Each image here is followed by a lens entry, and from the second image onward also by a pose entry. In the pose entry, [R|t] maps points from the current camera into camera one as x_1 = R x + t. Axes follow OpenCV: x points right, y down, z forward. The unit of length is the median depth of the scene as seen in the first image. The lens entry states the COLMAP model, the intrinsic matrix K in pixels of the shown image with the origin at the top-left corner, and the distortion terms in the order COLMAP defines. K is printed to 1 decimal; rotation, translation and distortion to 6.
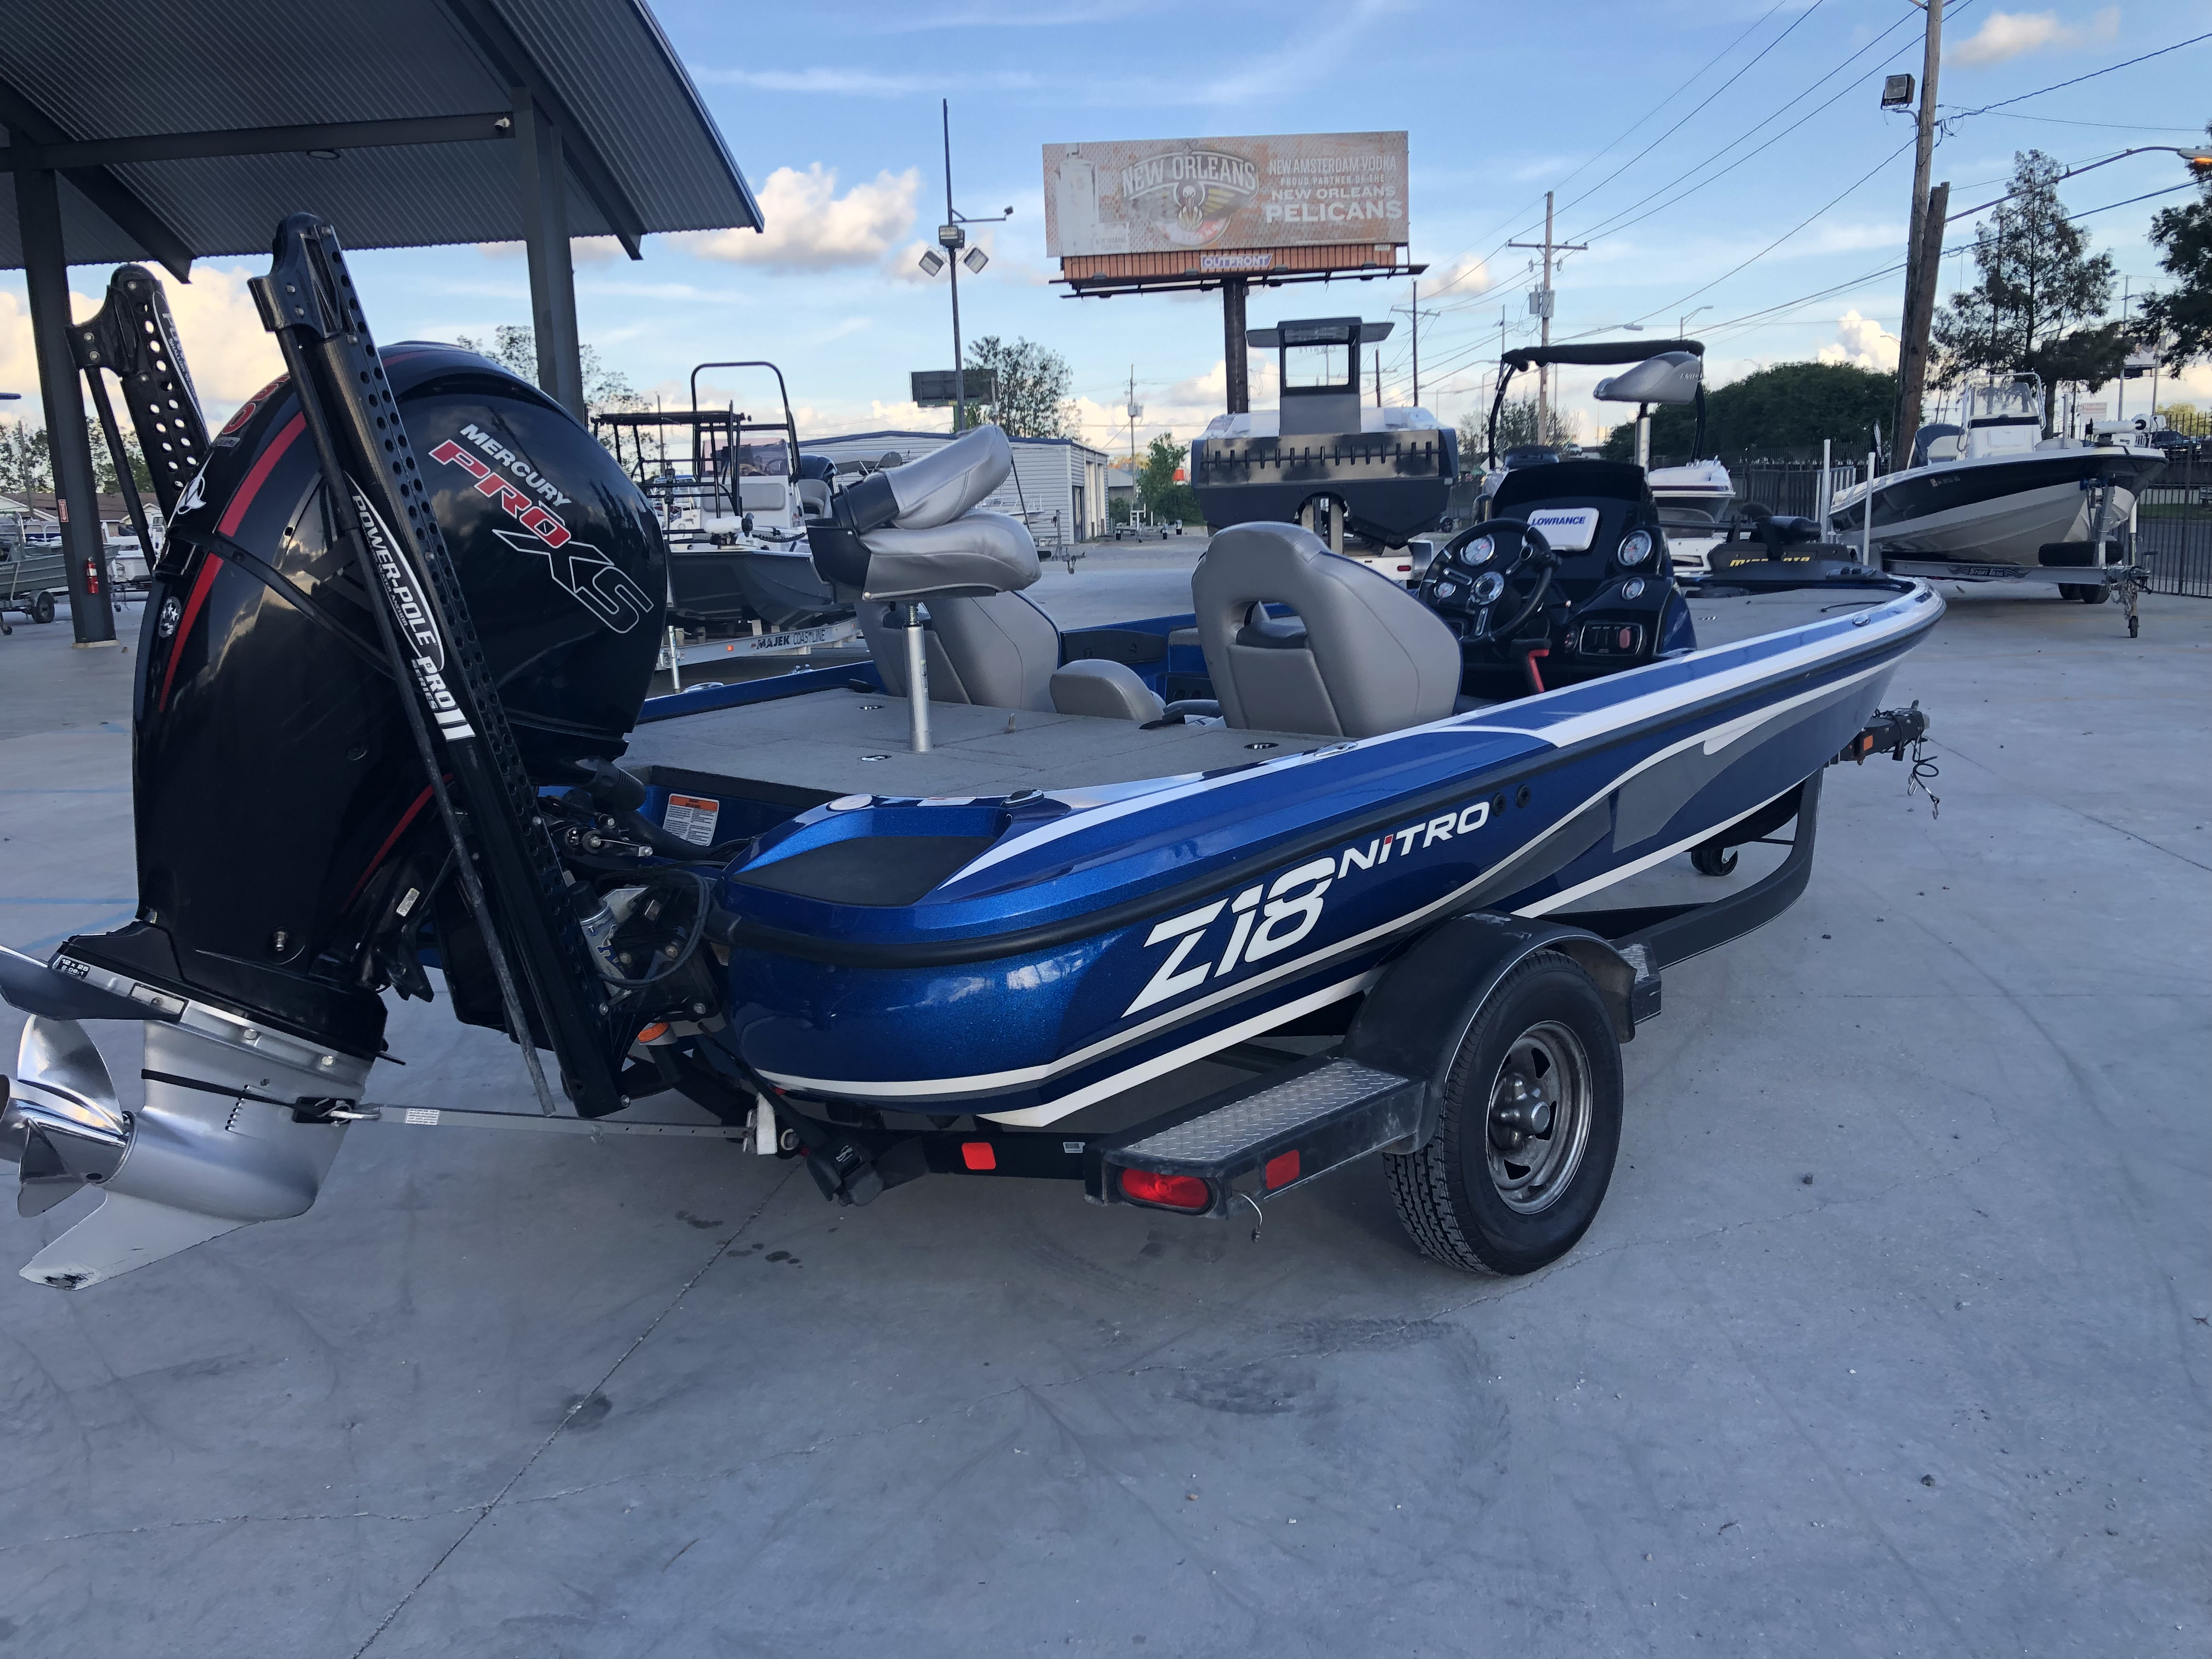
lens RADIAL K [[1802.4, 0, 1106.0], [0, 1802.4, 829.5], [0, 0, 1]] dist [0.026920, -0.031689]
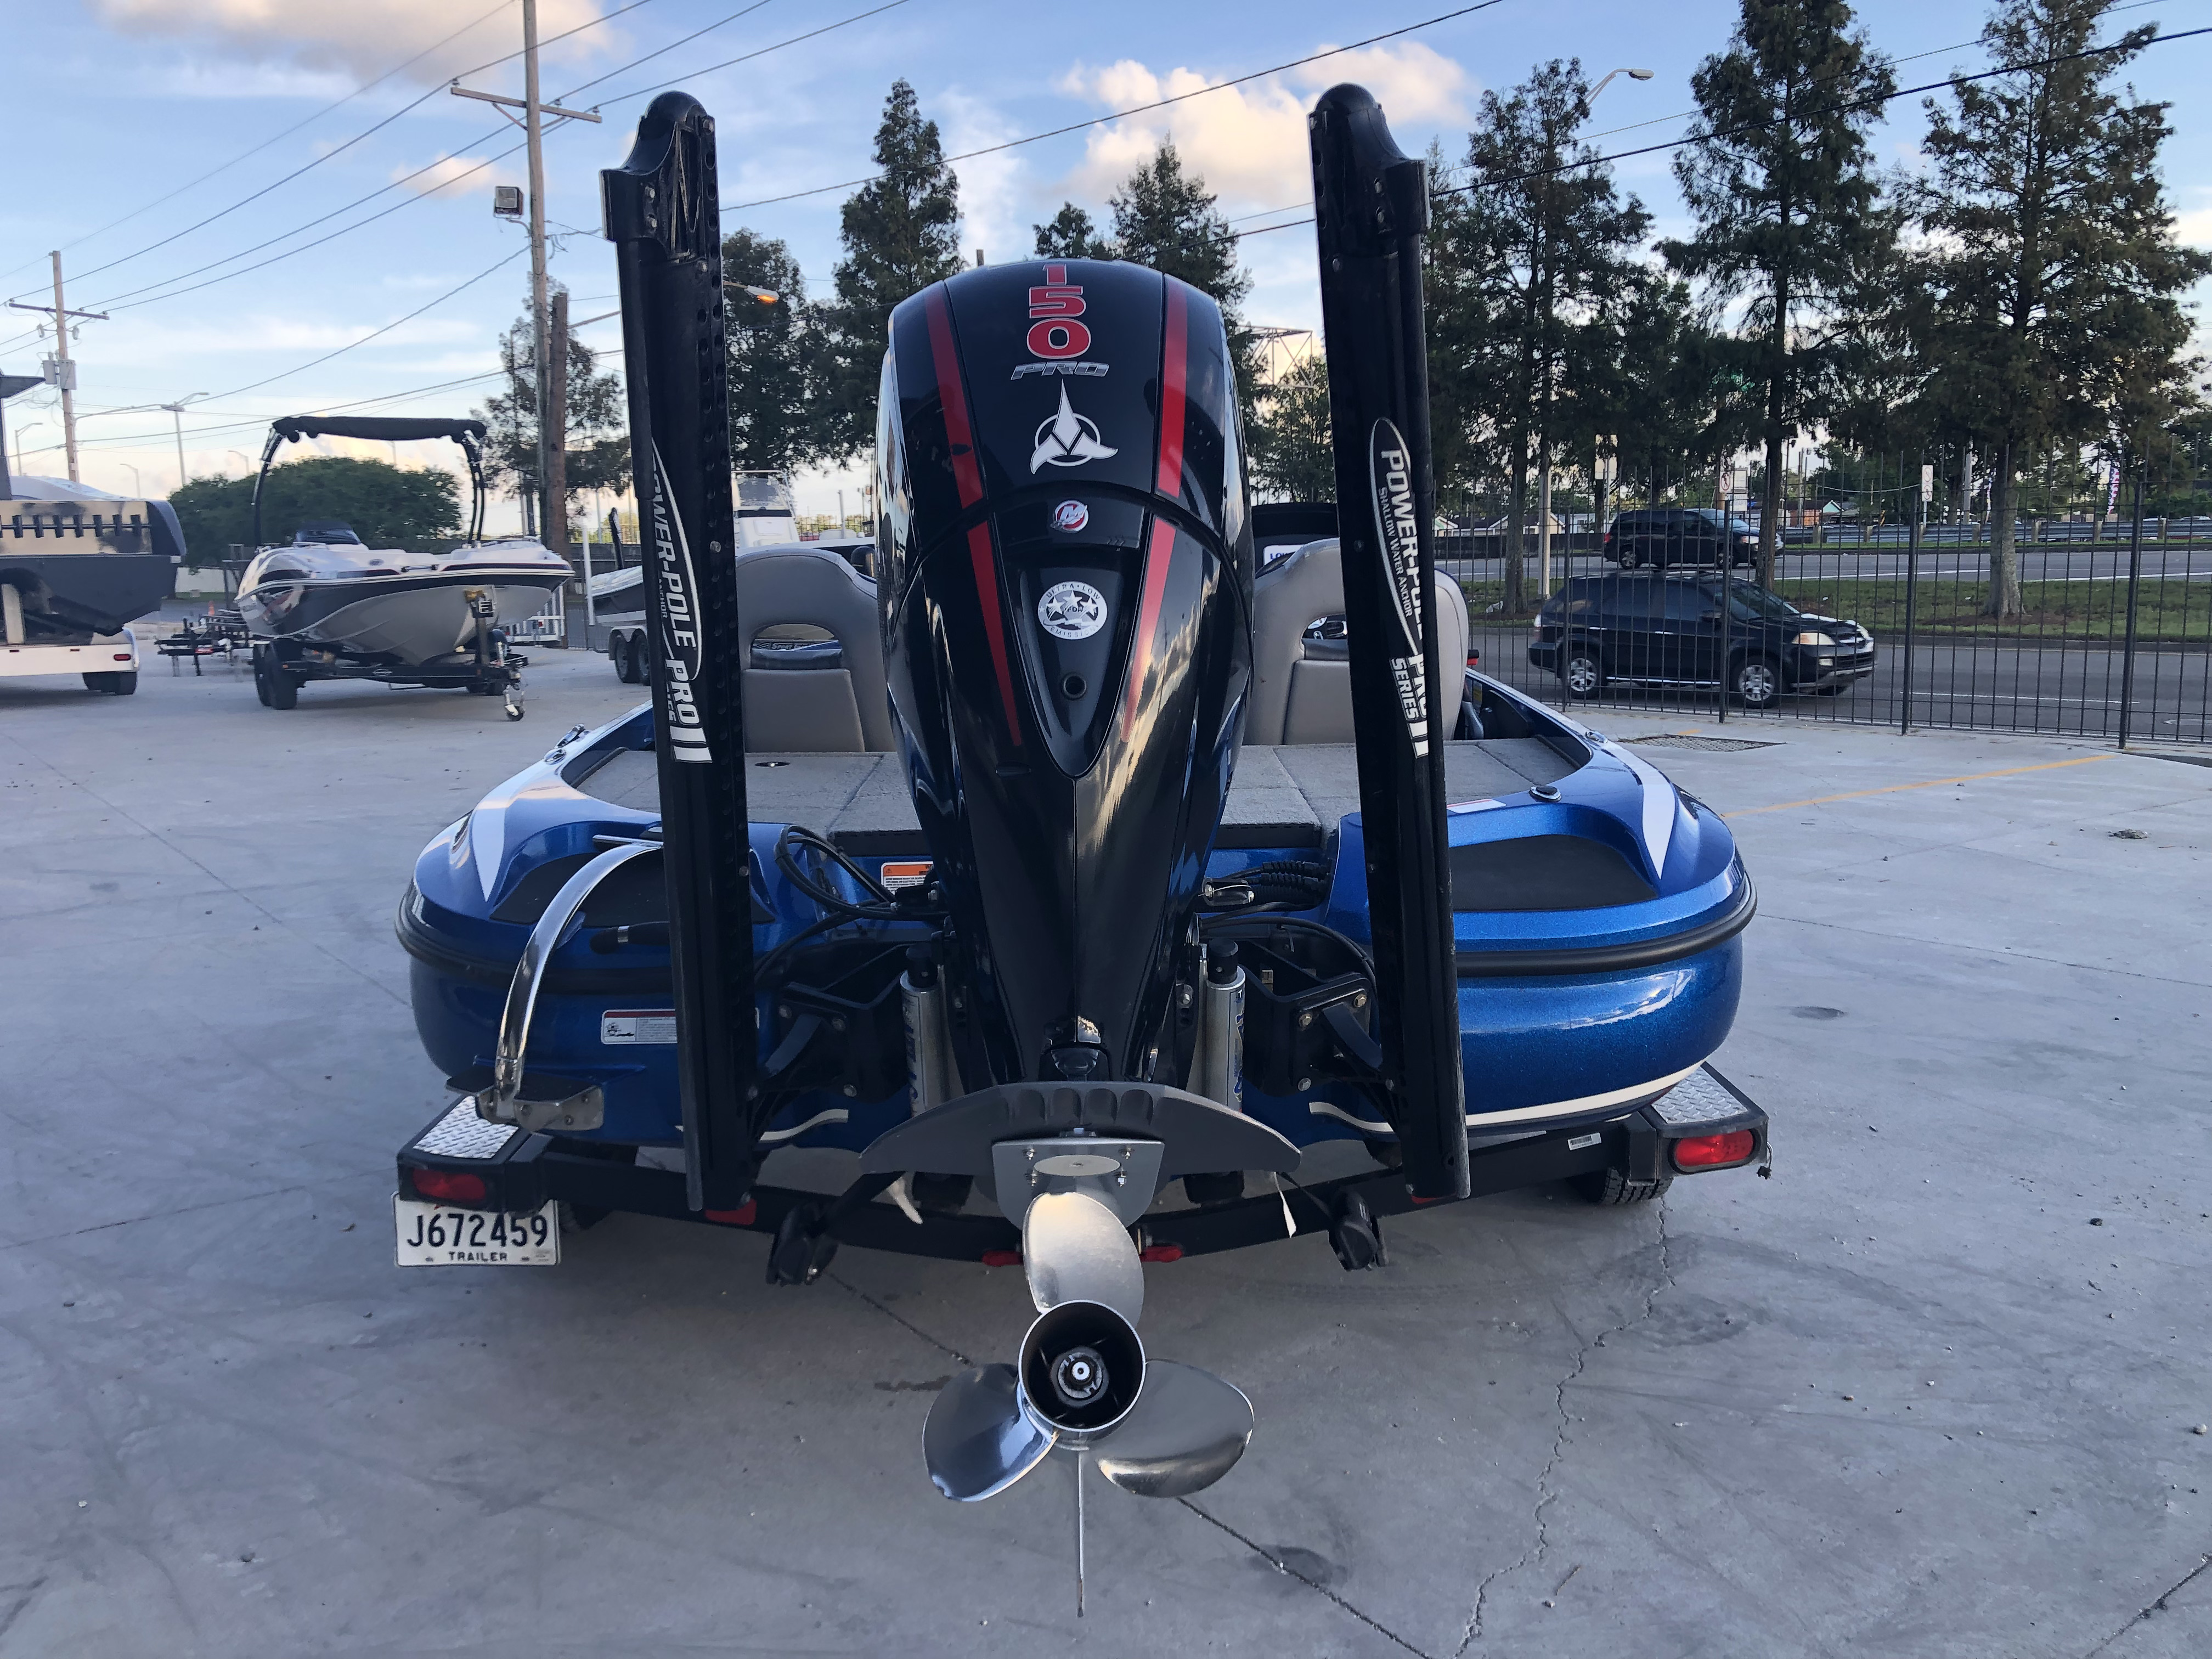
lens RADIAL K [[1806.7, 0, 1077.1], [0, 1806.7, 843.1], [0, 0, 1]] dist [0.052697, -0.101372]
pose [[0.720668, -0.090318, 0.687372, -0.084195], [0.120944, 0.992653, 0.003628, -0.002309], [-0.682650, 0.080519, 0.726296, 0.040044]]
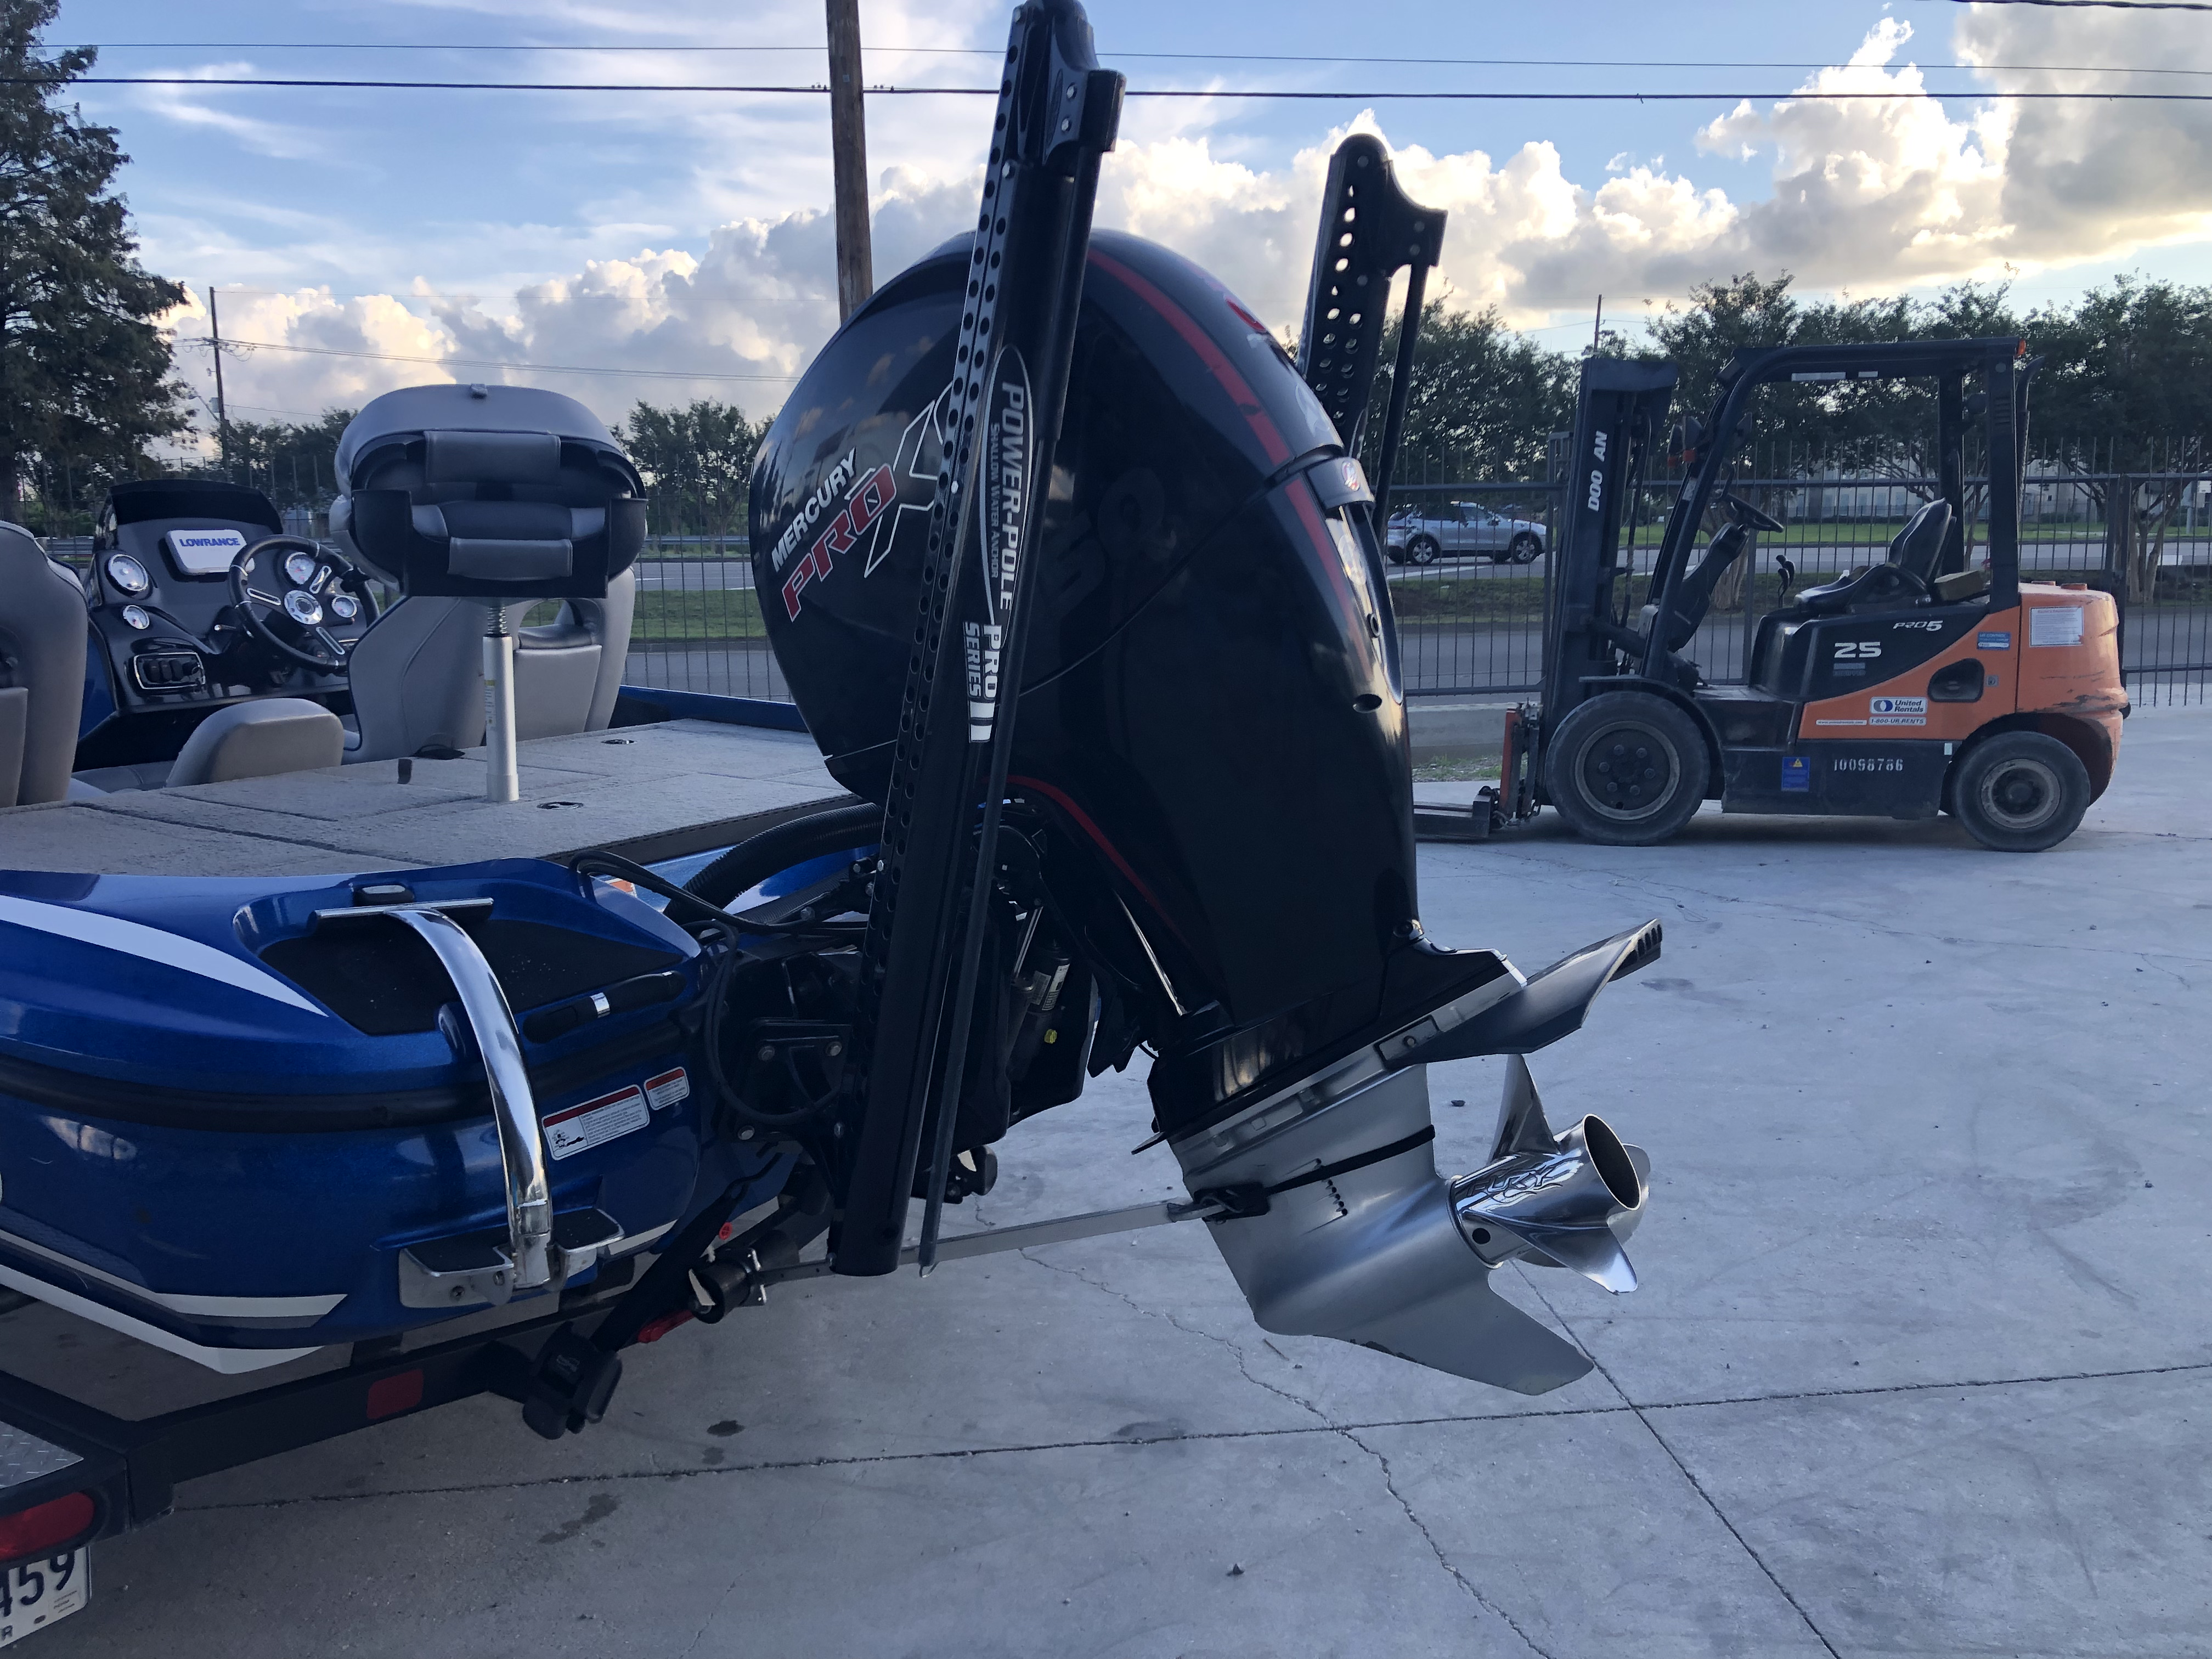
lens RADIAL K [[1797.1, 0, 1070.7], [0, 1797.1, 841.1], [0, 0, 1]] dist [0.070403, -0.094961]
pose [[-0.236246, -0.123303, 0.963838, -0.105475], [0.192580, 0.966299, 0.170821, -0.012963], [-0.952418, 0.225972, -0.204539, 0.107274]]
